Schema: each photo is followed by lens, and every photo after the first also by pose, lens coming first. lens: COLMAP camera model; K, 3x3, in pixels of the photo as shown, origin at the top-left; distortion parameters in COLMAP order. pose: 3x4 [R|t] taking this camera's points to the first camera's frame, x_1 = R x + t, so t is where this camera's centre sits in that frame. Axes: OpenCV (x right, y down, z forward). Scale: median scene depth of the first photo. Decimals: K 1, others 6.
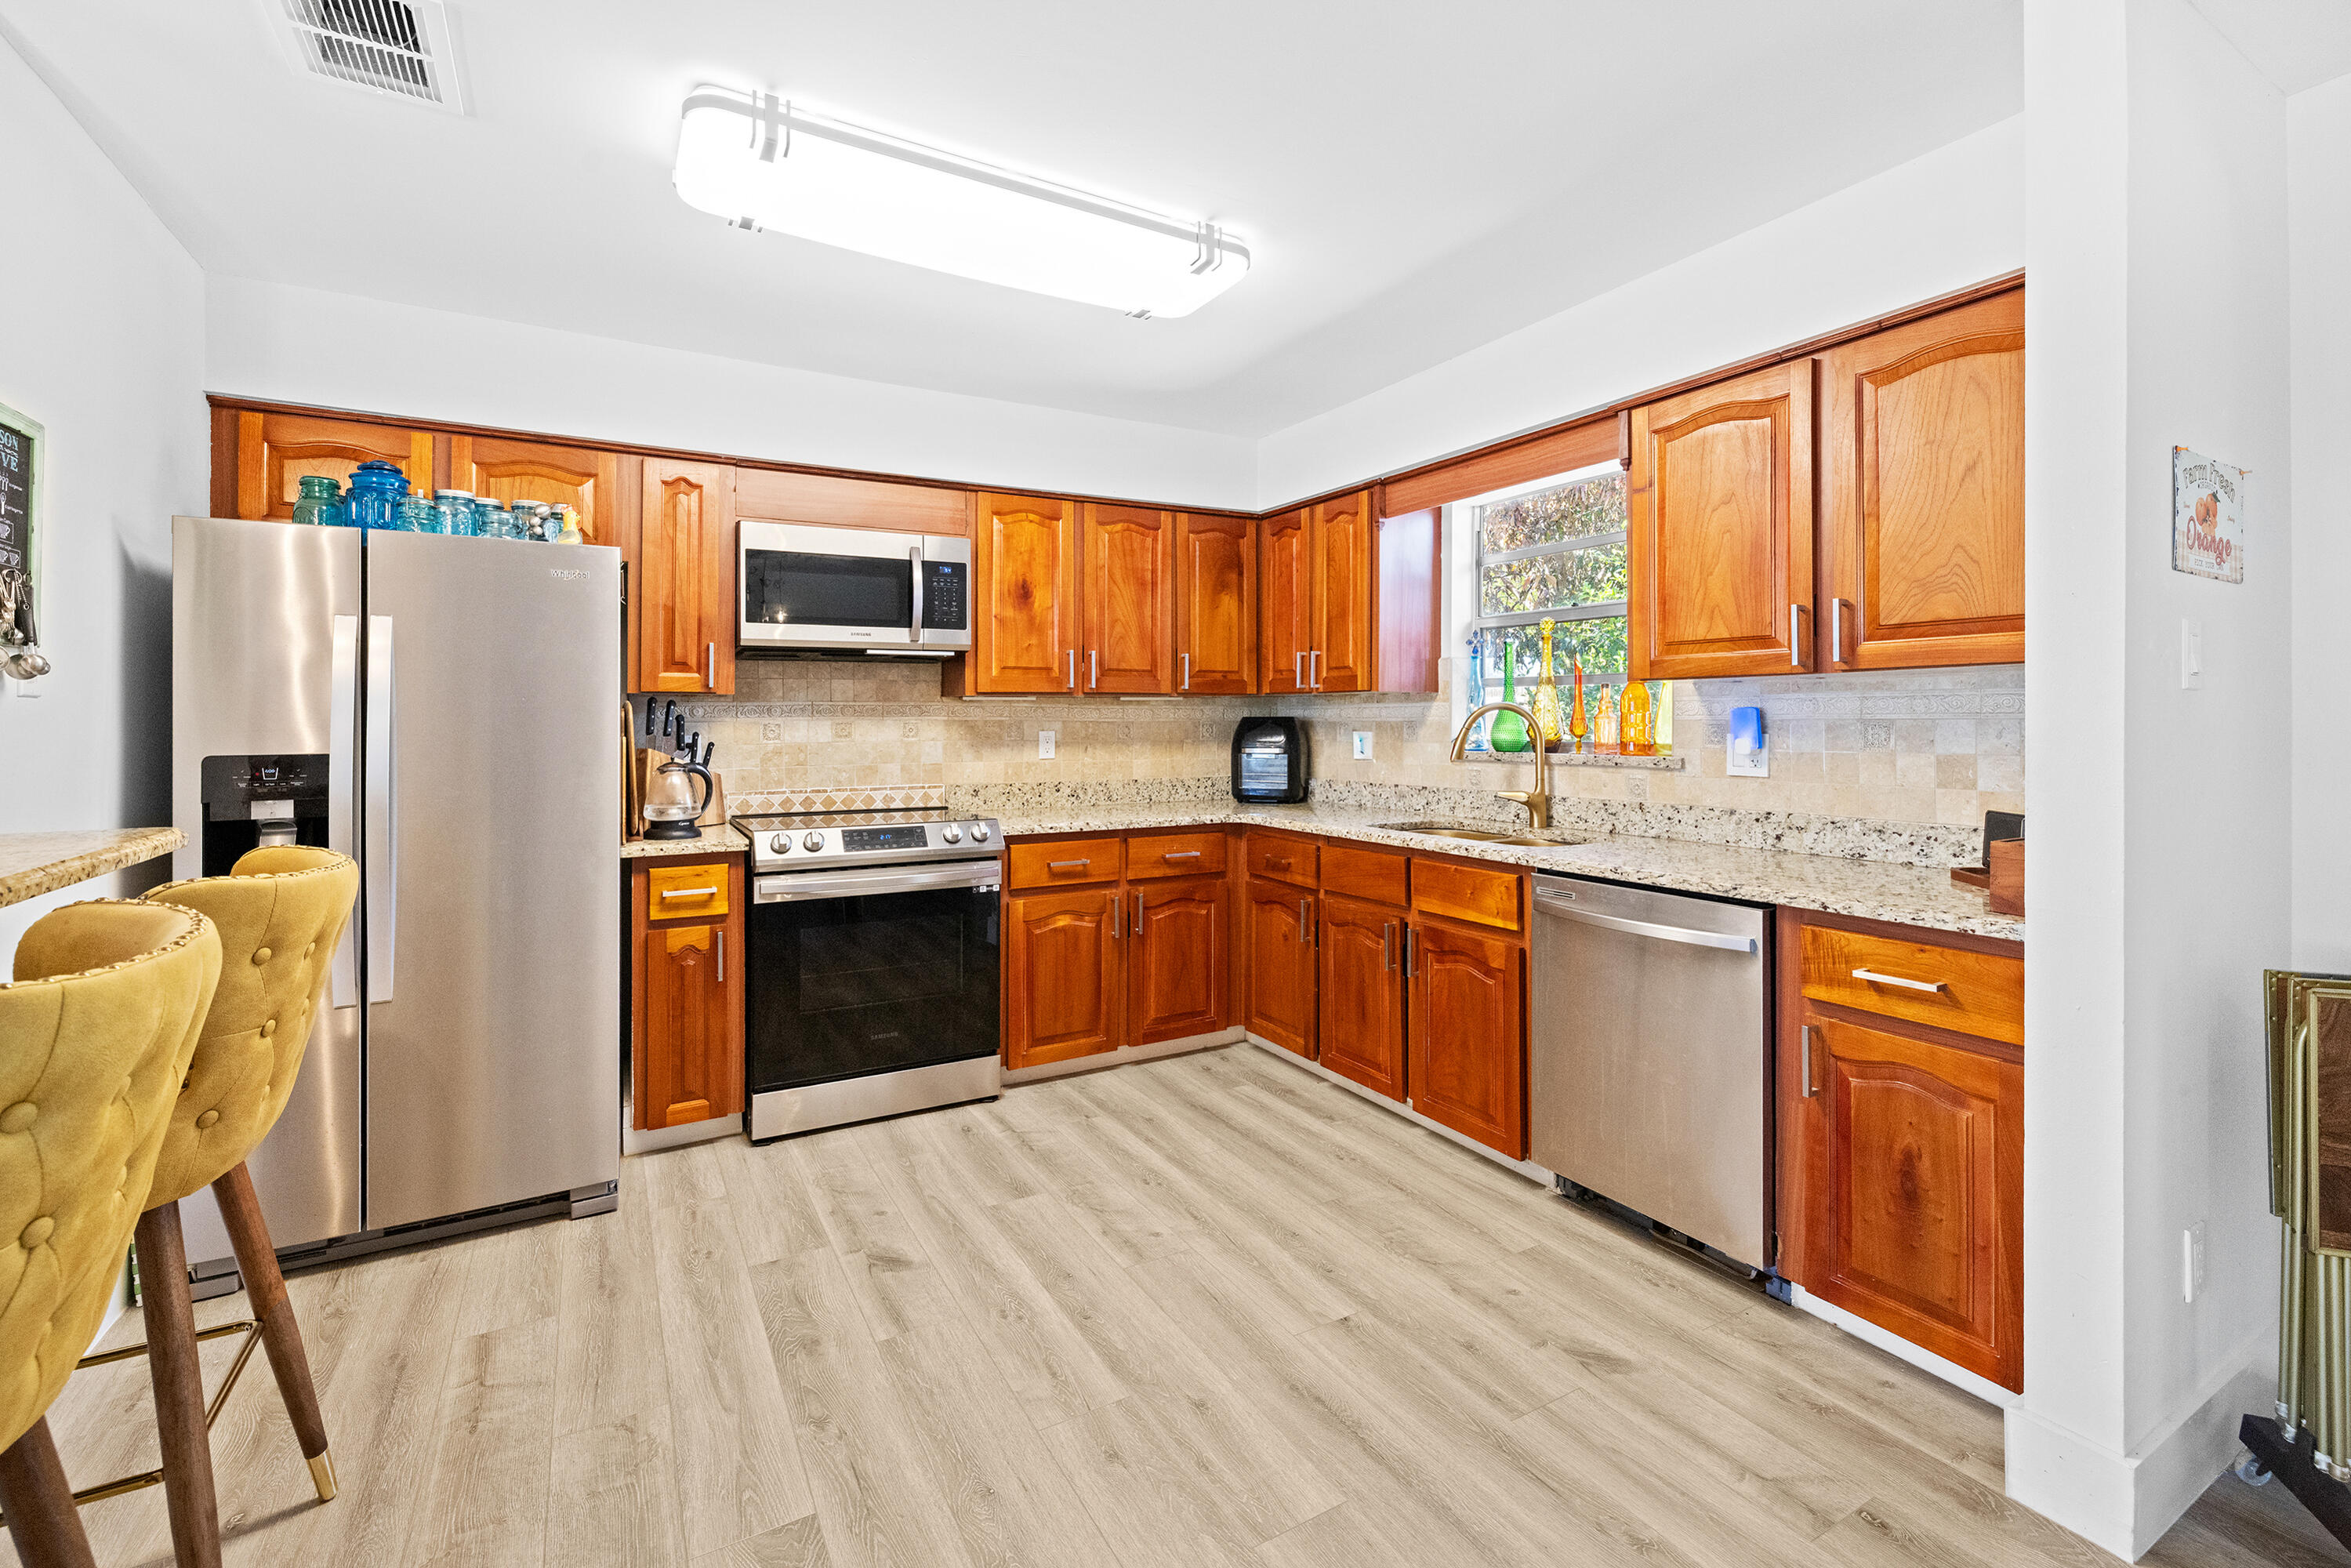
lens RADIAL K [[1015.0, 0, 1171.6], [0, 1015.0, 710.3], [0, 0, 1]] dist [-0.000196, -0.000015]
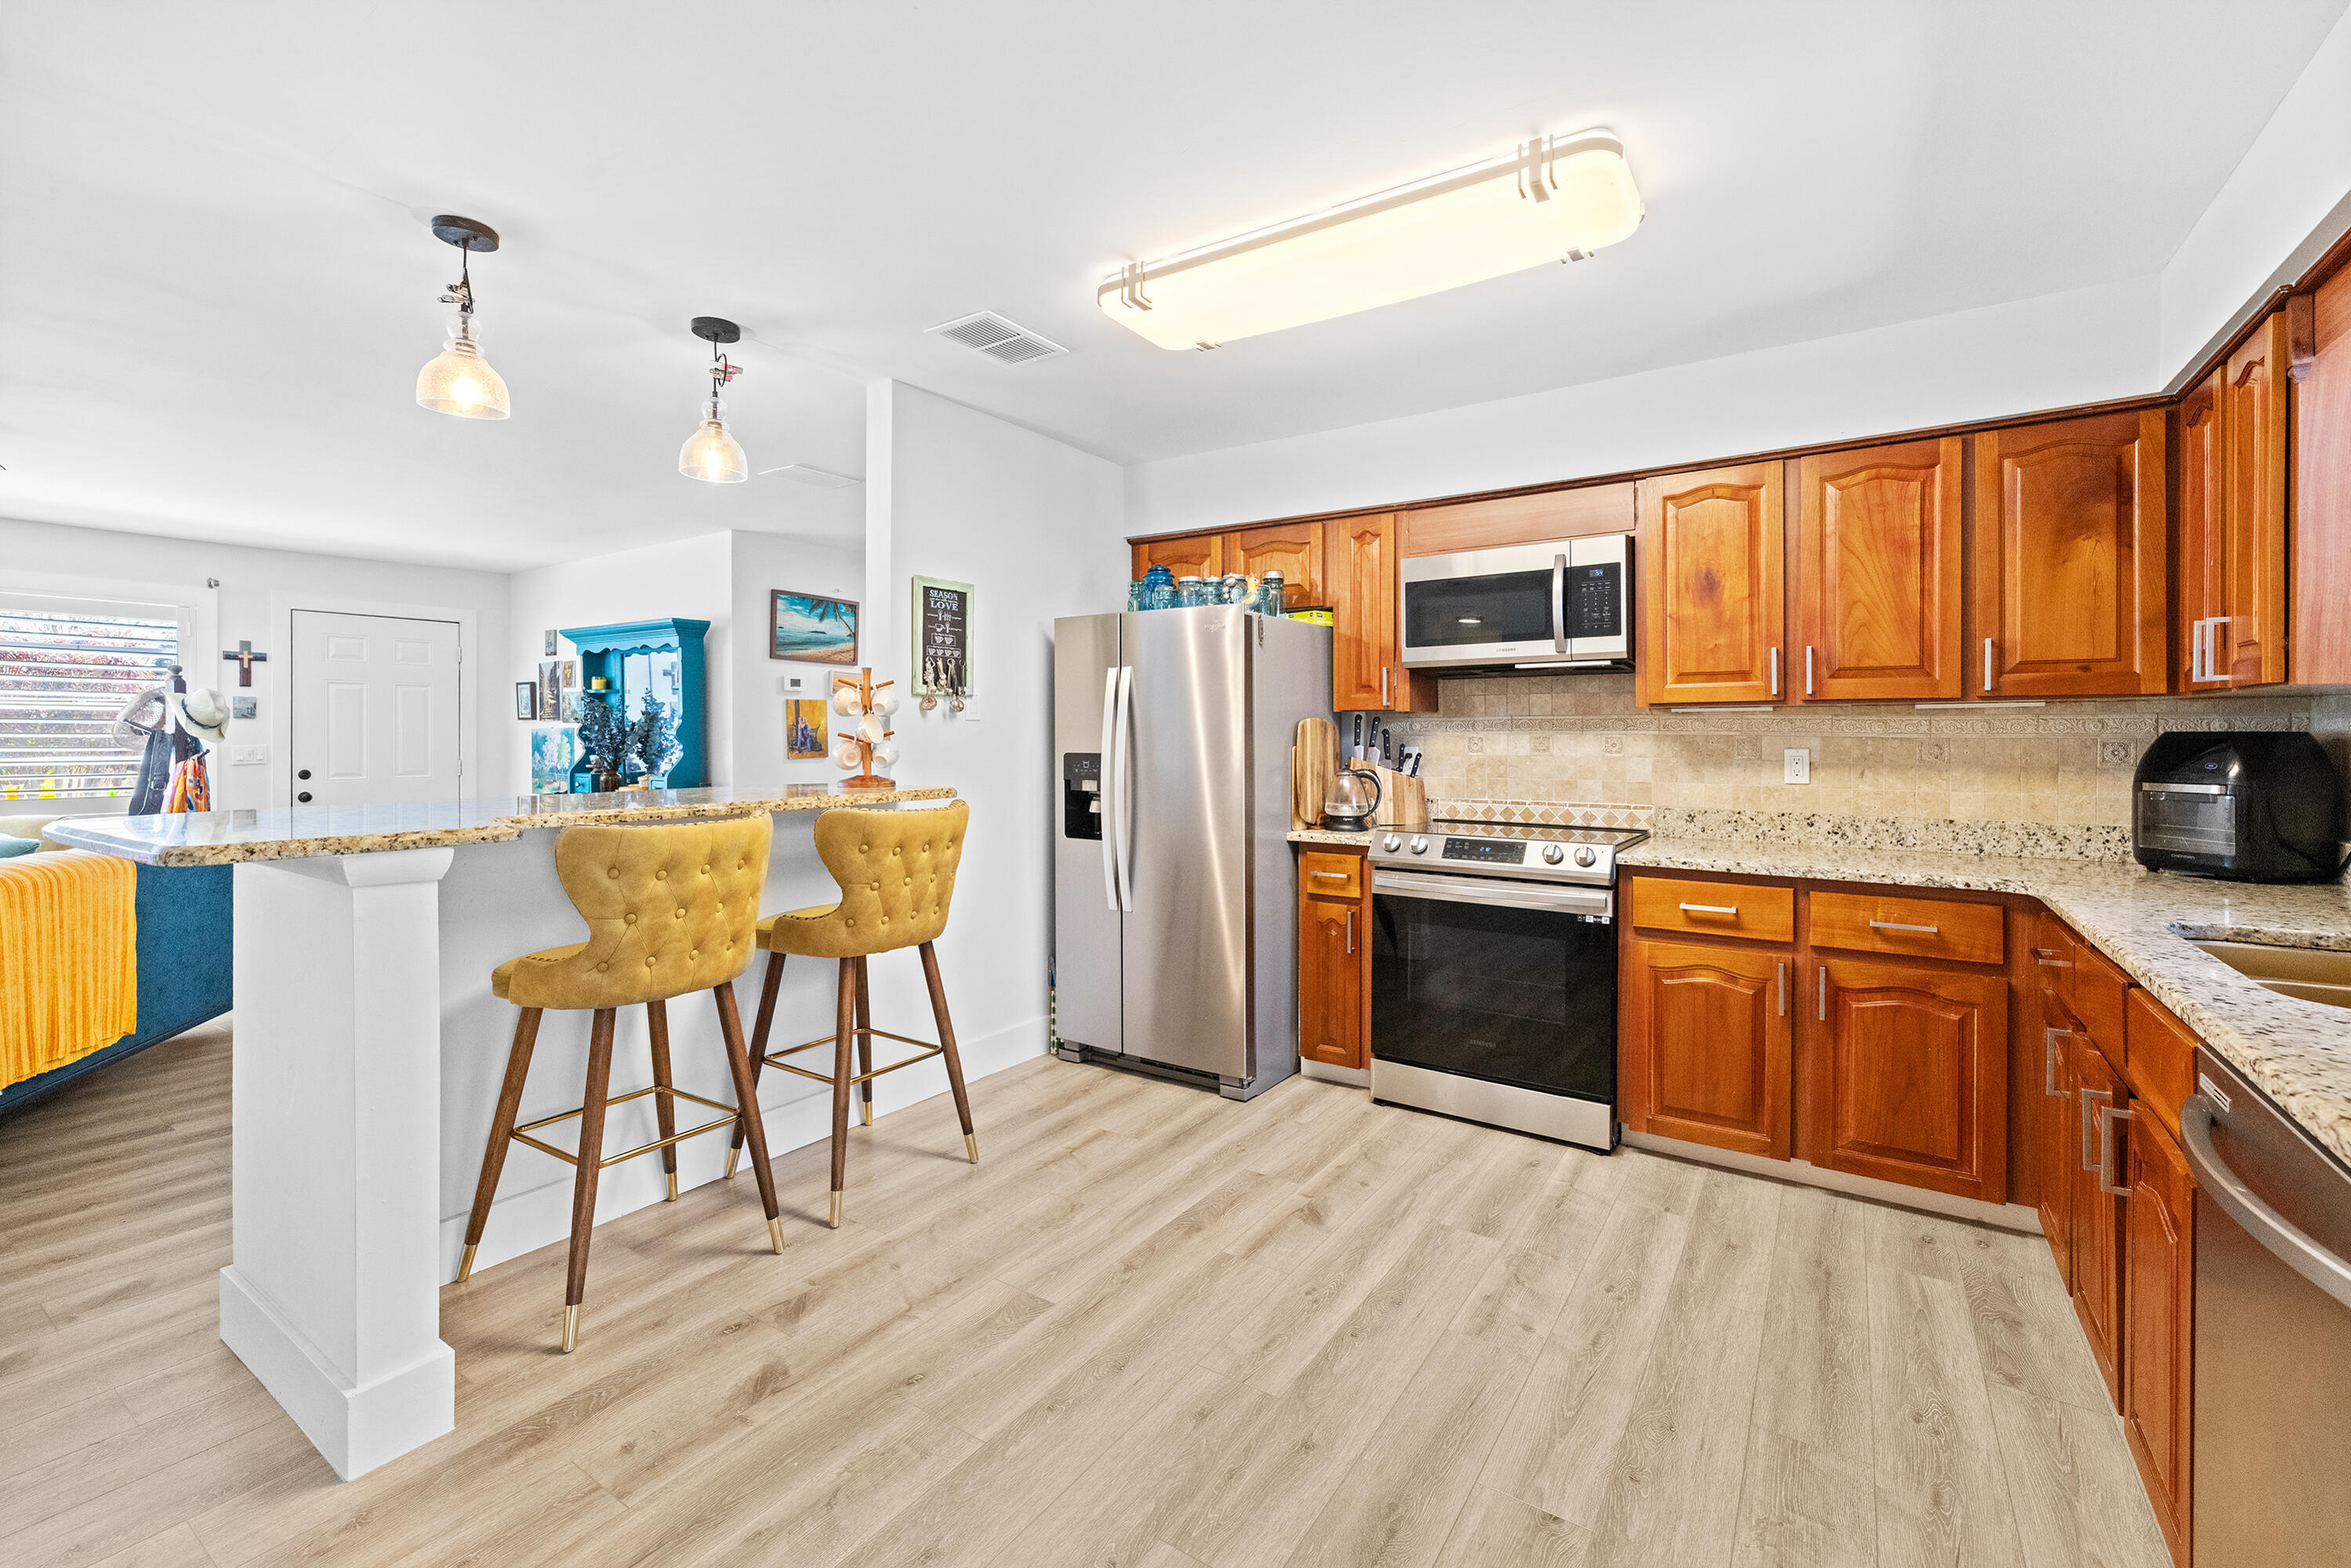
lens RADIAL K [[1008.4, 0, 1176.2], [0, 1008.4, 731.8], [0, 0, 1]] dist [0.000034, 0.000209]
pose [[0.442993, 0.001547, -0.896524, 0.472970], [0.005015, 0.999979, 0.004204, 0.001332], [0.896511, -0.006358, 0.442976, 0.267443]]
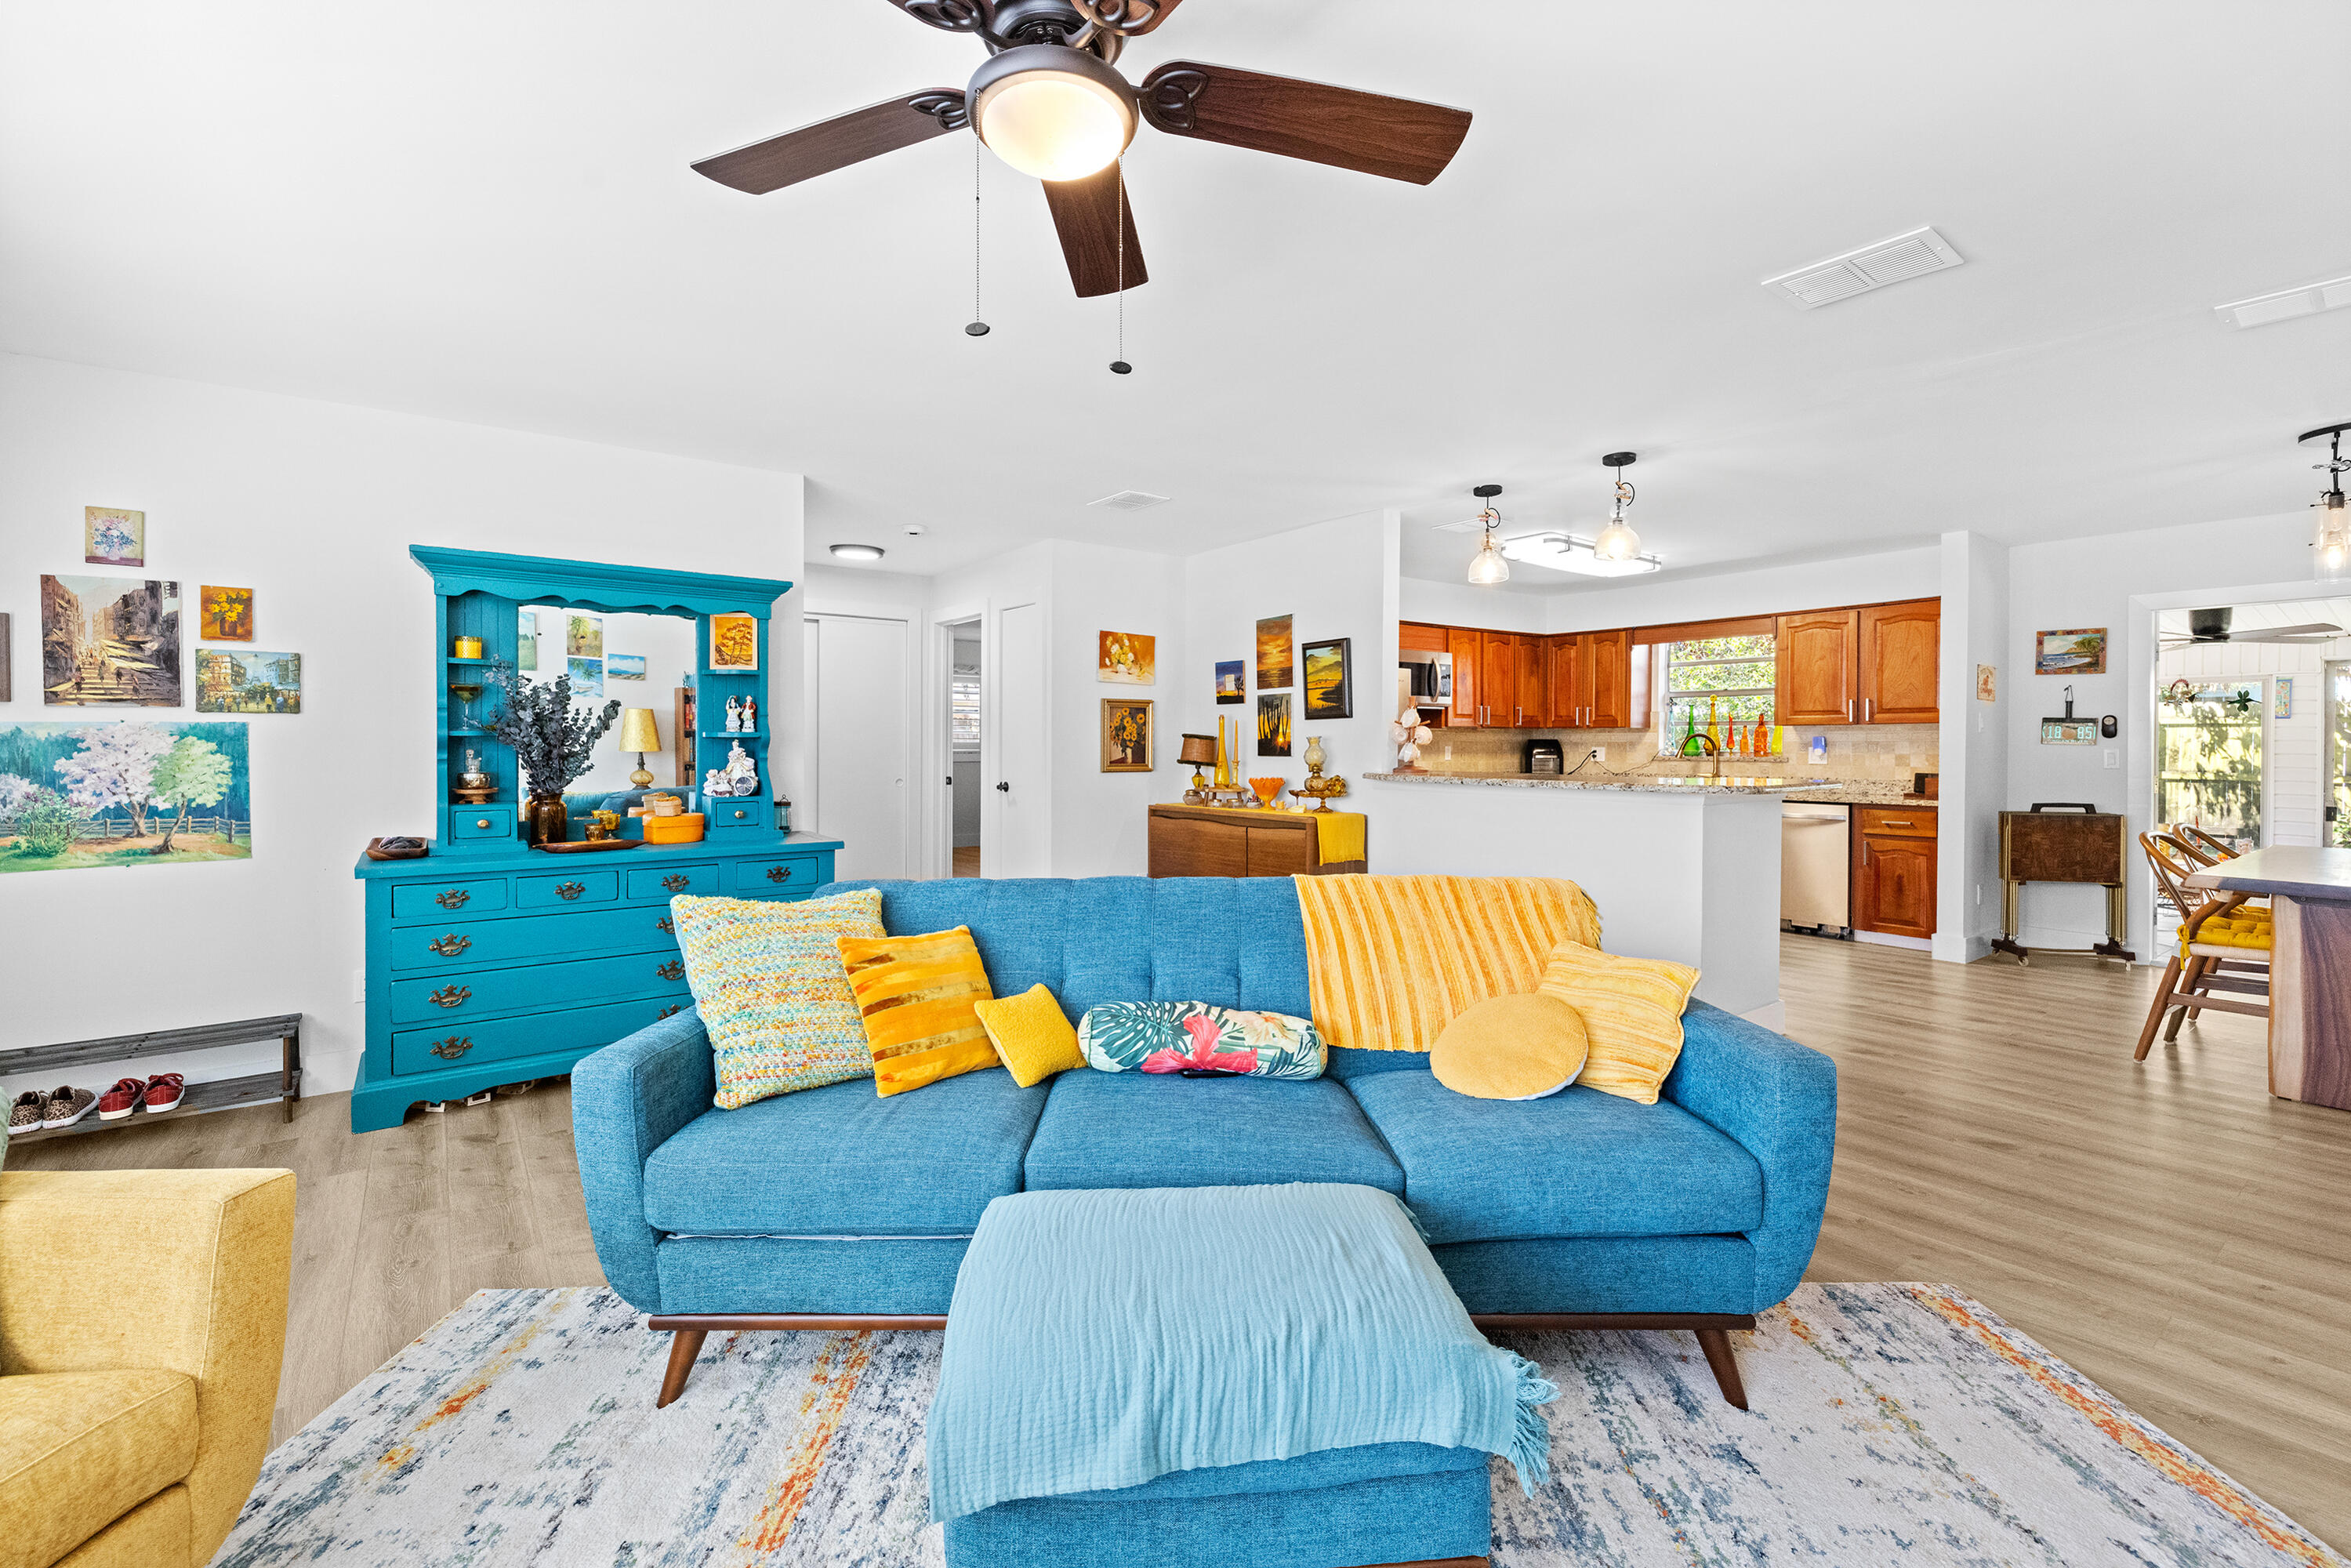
lens RADIAL K [[1008.0, 0, 1170.0], [0, 1008.0, 743.0], [0, 0, 1]] dist [0.001021, 0.000147]
pose [[0.992354, 0.005287, 0.123314, -1.131283], [-0.006464, 0.999937, 0.009148, 0.000426], [-0.123258, -0.009876, 0.992326, -1.083499]]
